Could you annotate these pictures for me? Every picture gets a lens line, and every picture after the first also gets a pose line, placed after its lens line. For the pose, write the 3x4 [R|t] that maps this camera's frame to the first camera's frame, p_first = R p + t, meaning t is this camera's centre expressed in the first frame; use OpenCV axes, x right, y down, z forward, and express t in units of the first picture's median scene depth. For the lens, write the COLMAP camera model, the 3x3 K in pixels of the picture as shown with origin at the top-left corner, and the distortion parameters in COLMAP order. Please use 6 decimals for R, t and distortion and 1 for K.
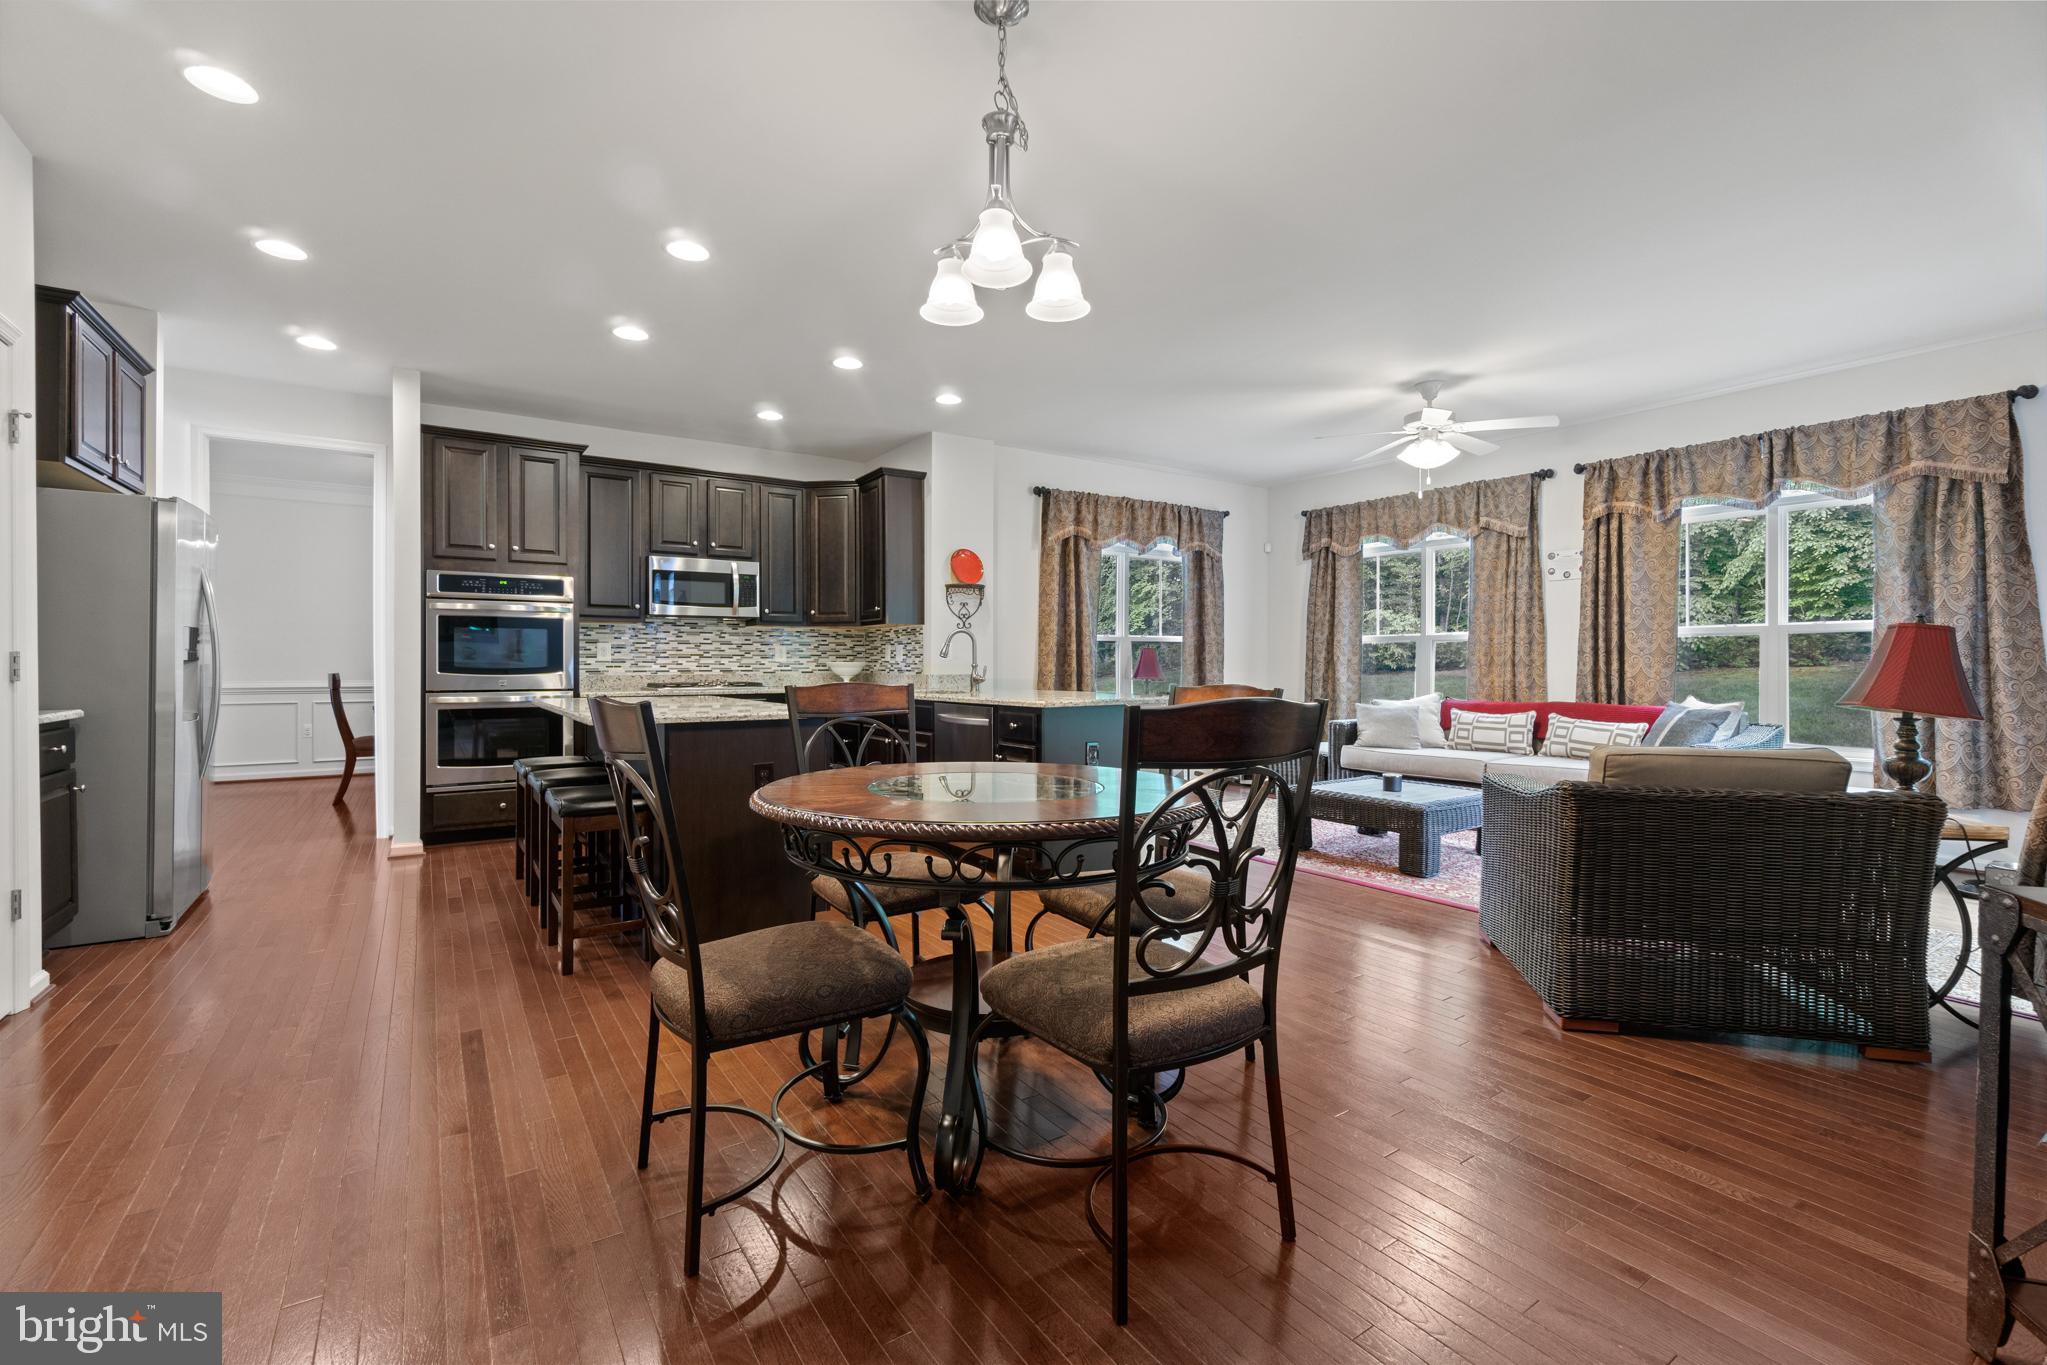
lens RADIAL K [[892.9, 0, 1019.5], [0, 892.9, 667.2], [0, 0, 1]] dist [-0.001050, 0.002590]
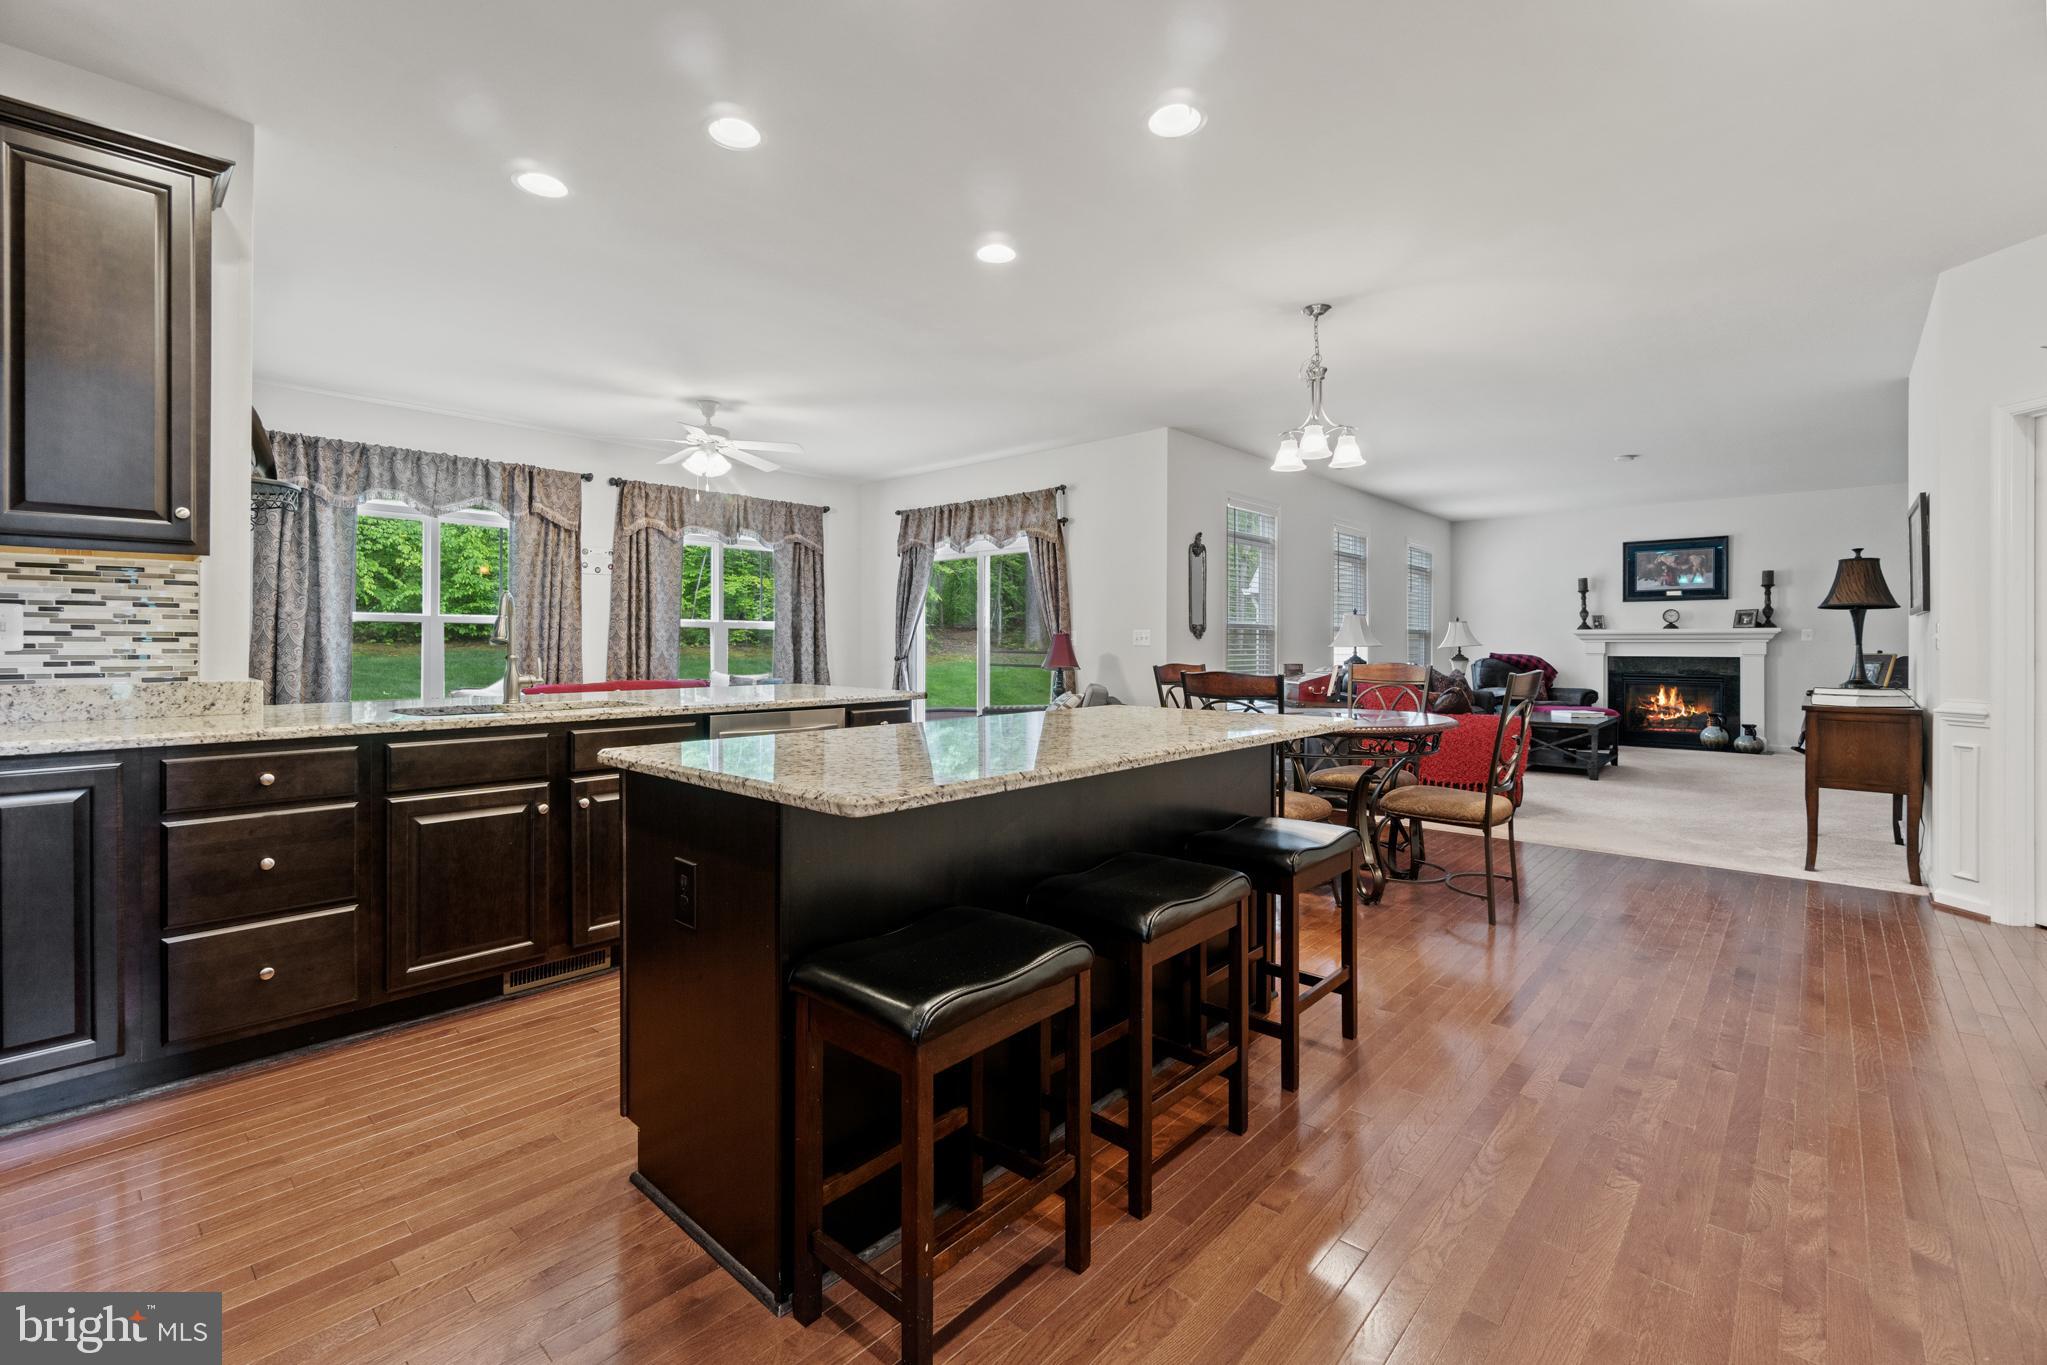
lens RADIAL K [[892.9, 0, 1016.6], [0, 892.9, 643.4], [0, 0, 1]] dist [-0.001050, 0.002590]
pose [[-0.222969, -0.000264, 0.974825, -0.621824], [-0.000769, 1.000000, 0.000094, -0.010623], [-0.974825, -0.000728, -0.222969, 0.740042]]
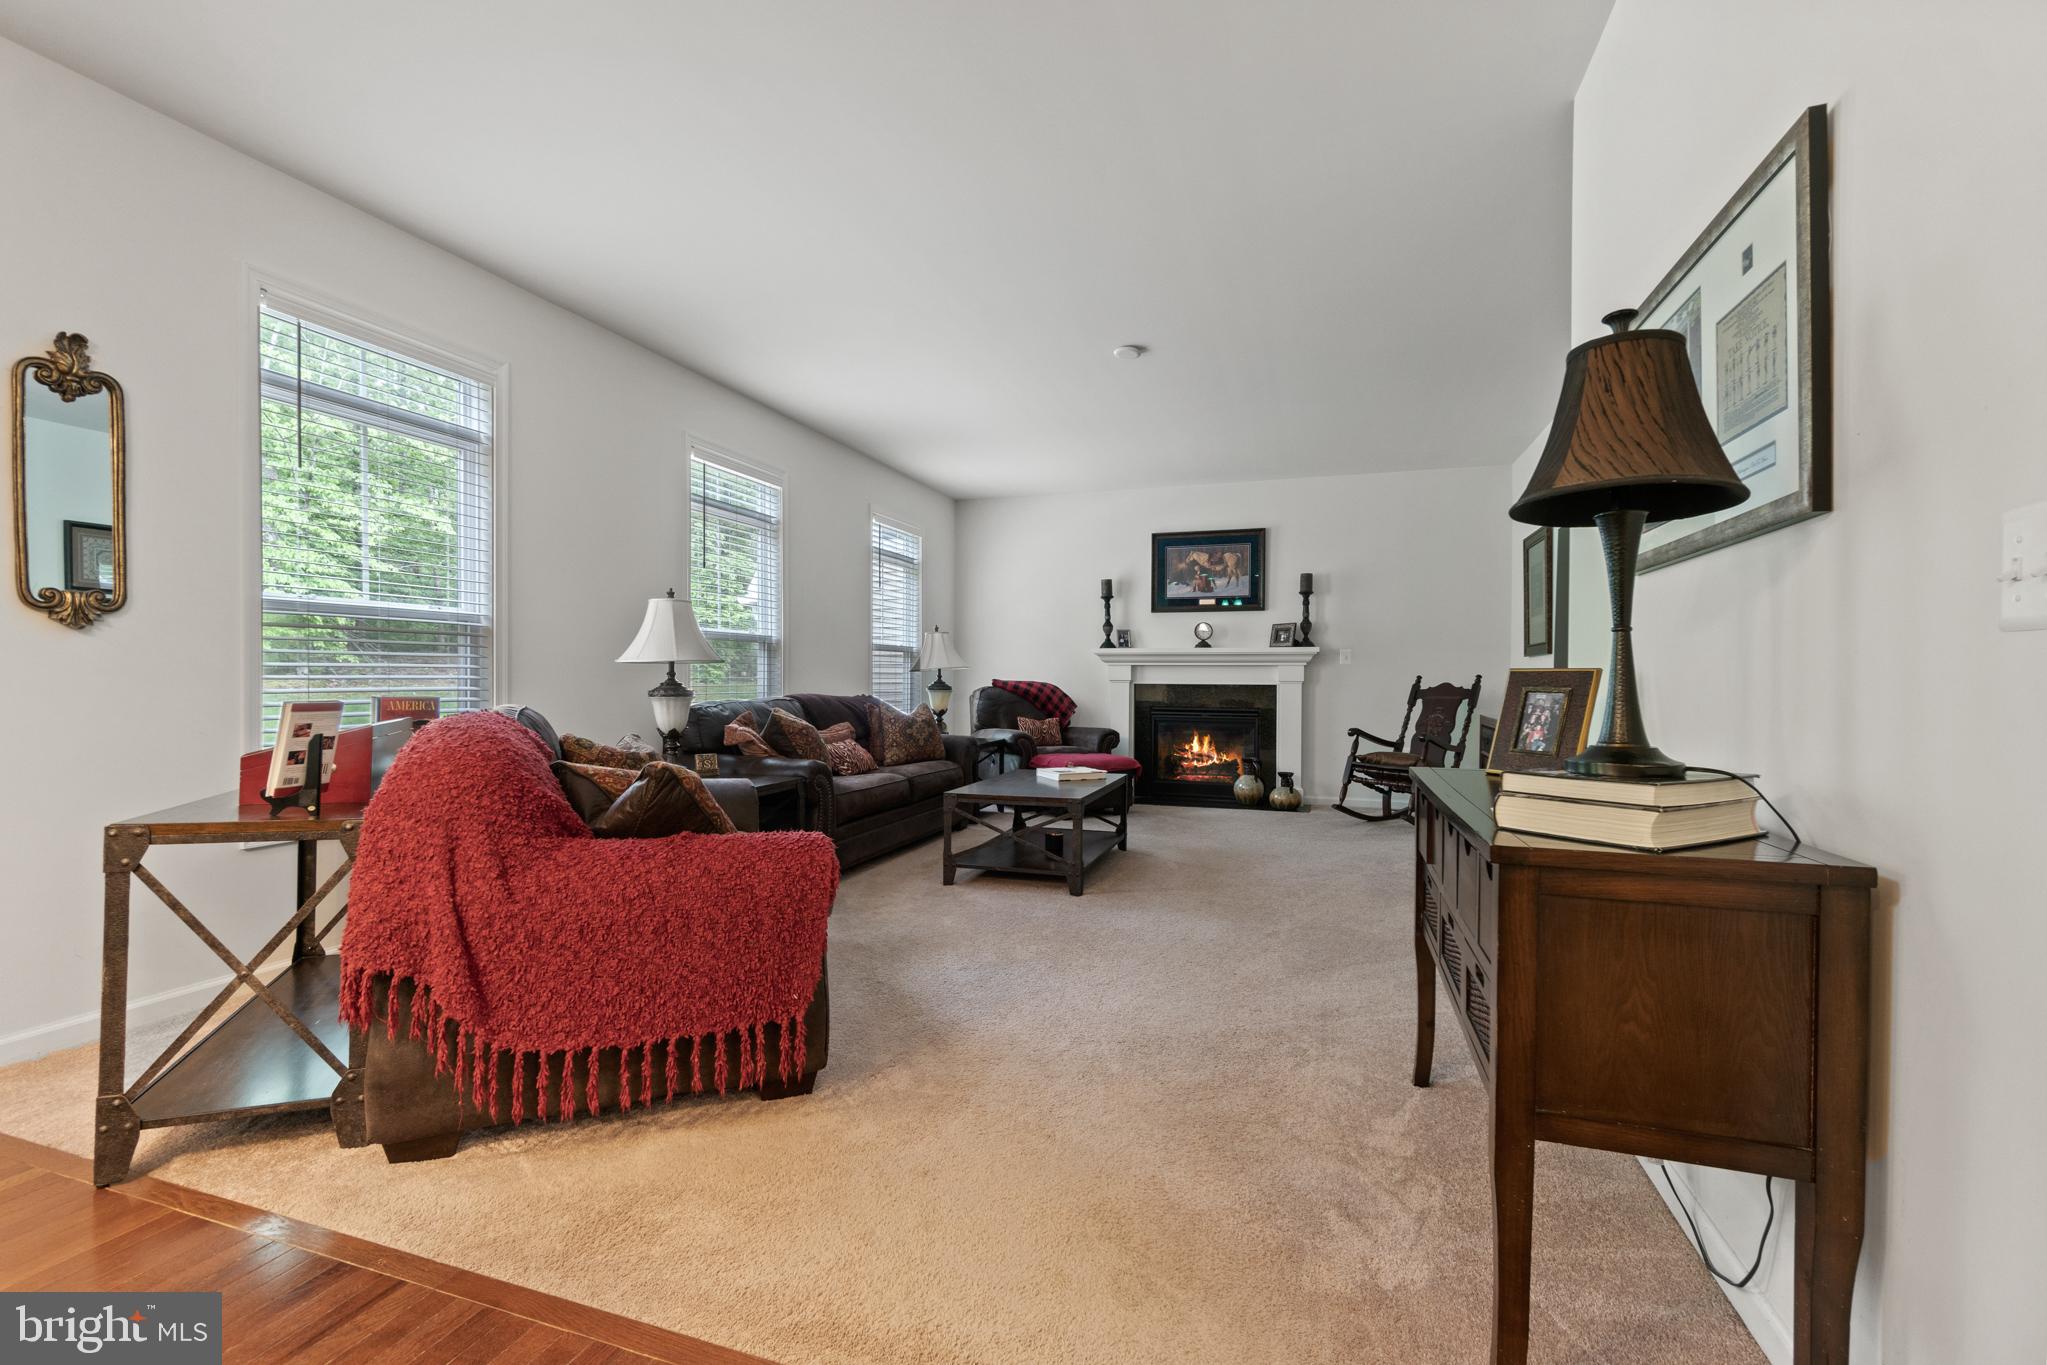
lens RADIAL K [[892.9, 0, 1019.9], [0, 892.9, 683.2], [0, 0, 1]] dist [-0.001050, 0.002590]
pose [[-0.590870, -0.008899, 0.806718, -0.160373], [-0.005156, 0.999960, 0.007254, 0.002667], [-0.806751, 0.000127, -0.590892, 0.164830]]
